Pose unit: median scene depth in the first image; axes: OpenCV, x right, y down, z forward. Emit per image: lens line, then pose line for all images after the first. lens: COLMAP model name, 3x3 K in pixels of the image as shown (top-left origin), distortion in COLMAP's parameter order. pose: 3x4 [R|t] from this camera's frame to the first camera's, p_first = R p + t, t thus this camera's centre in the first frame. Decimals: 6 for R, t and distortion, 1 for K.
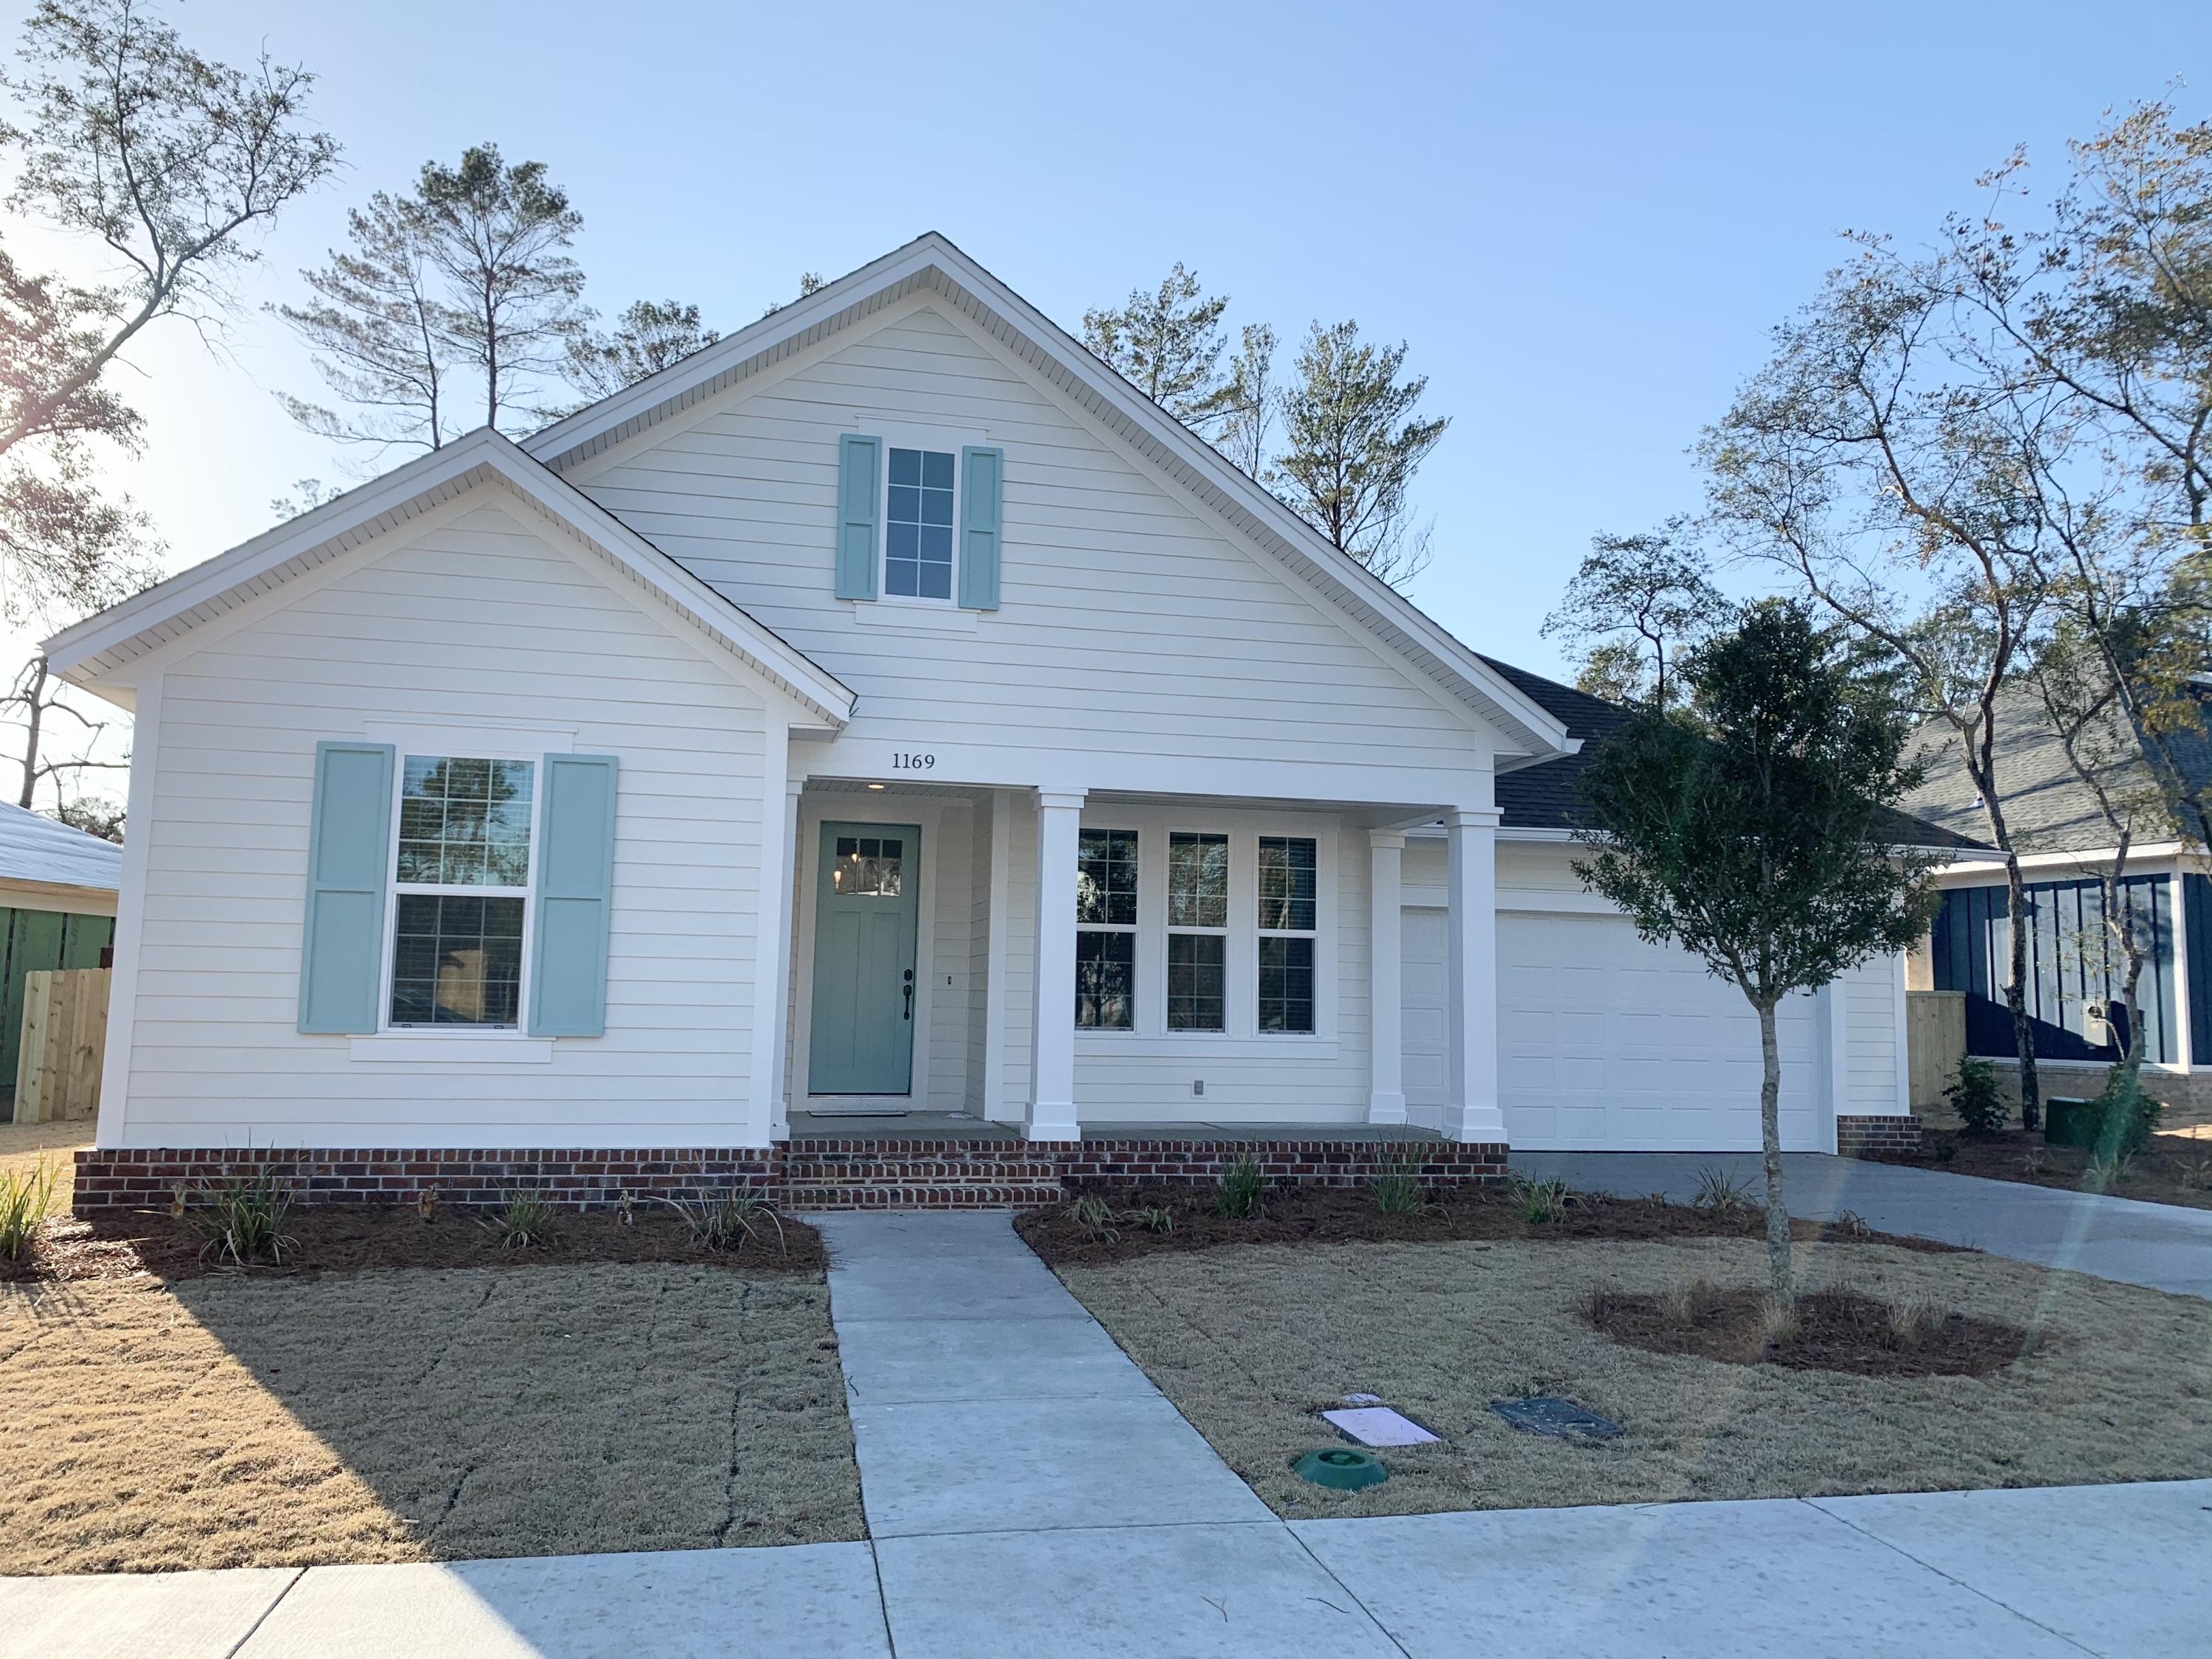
lens RADIAL K [[1684.1, 0, 979.2], [0, 1684.1, 745.1], [0, 0, 1]] dist [0.056789, -0.073216]
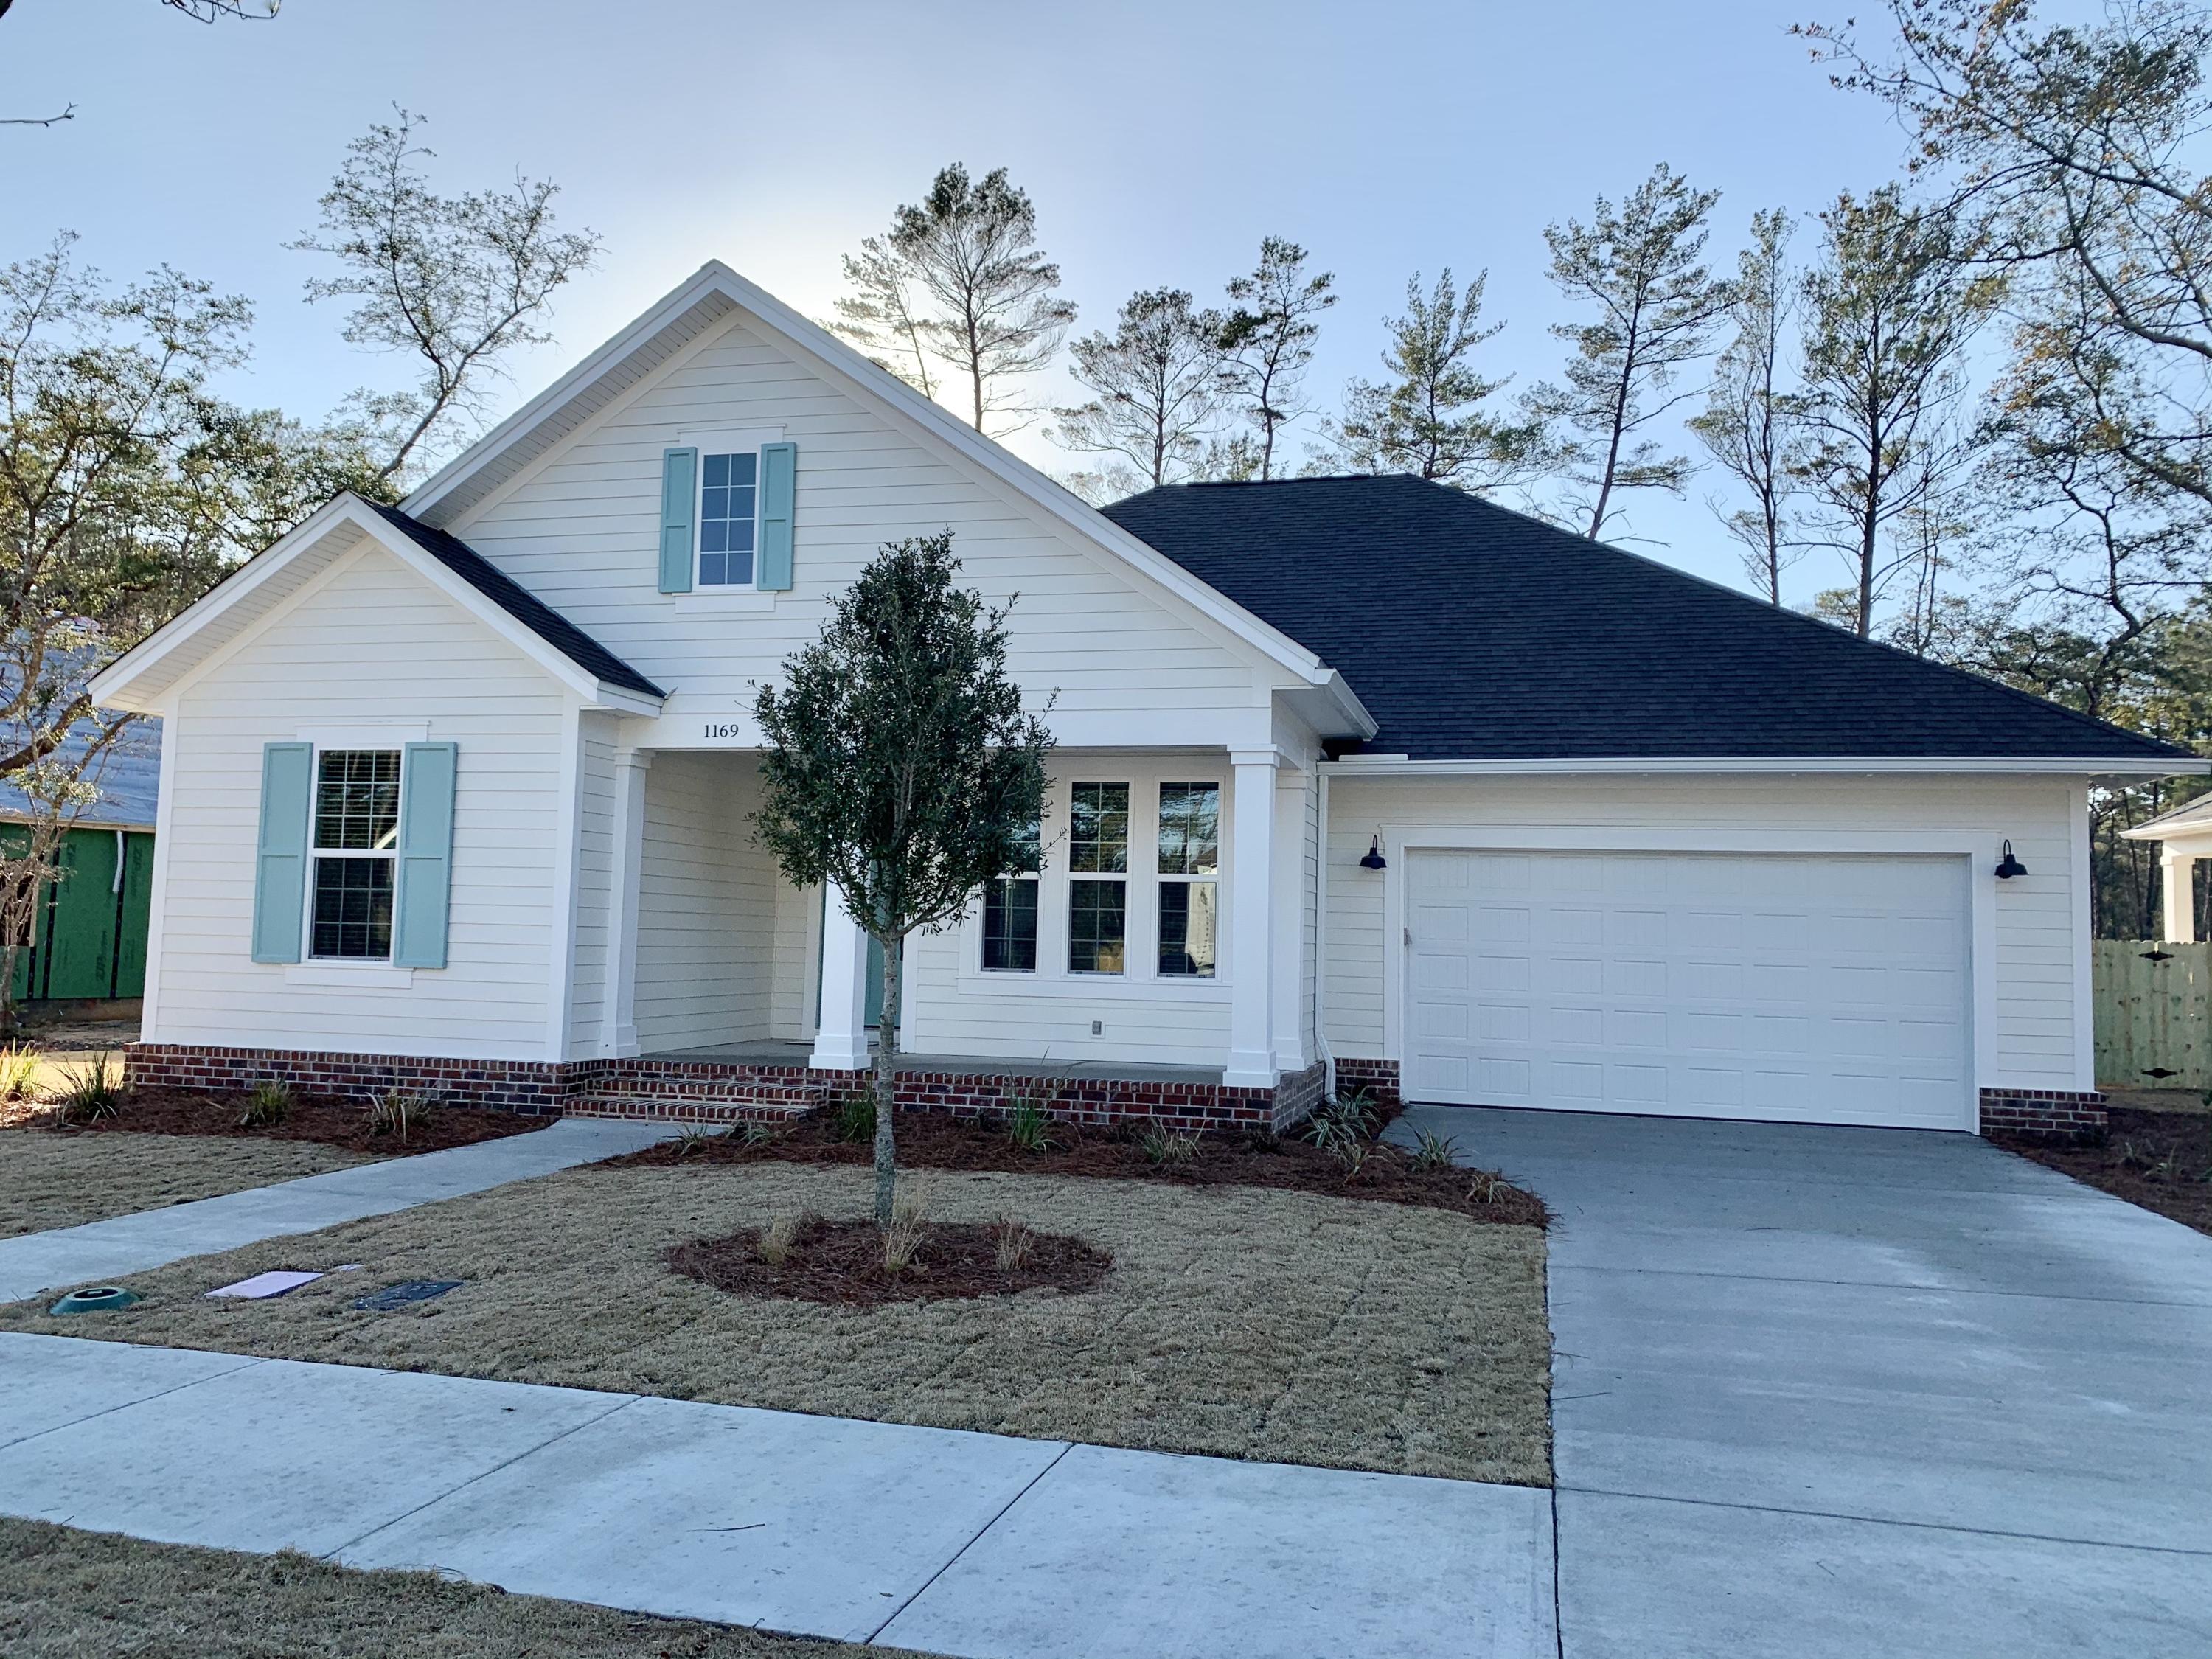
lens RADIAL K [[1684.1, 0, 1126.9], [0, 1684.1, 745.3], [0, 0, 1]] dist [0.056789, -0.073216]
pose [[0.888226, -0.049096, -0.456776, 0.719323], [0.061610, 0.998022, 0.012533, 0.021832], [0.455257, -0.039274, 0.889493, 0.114264]]
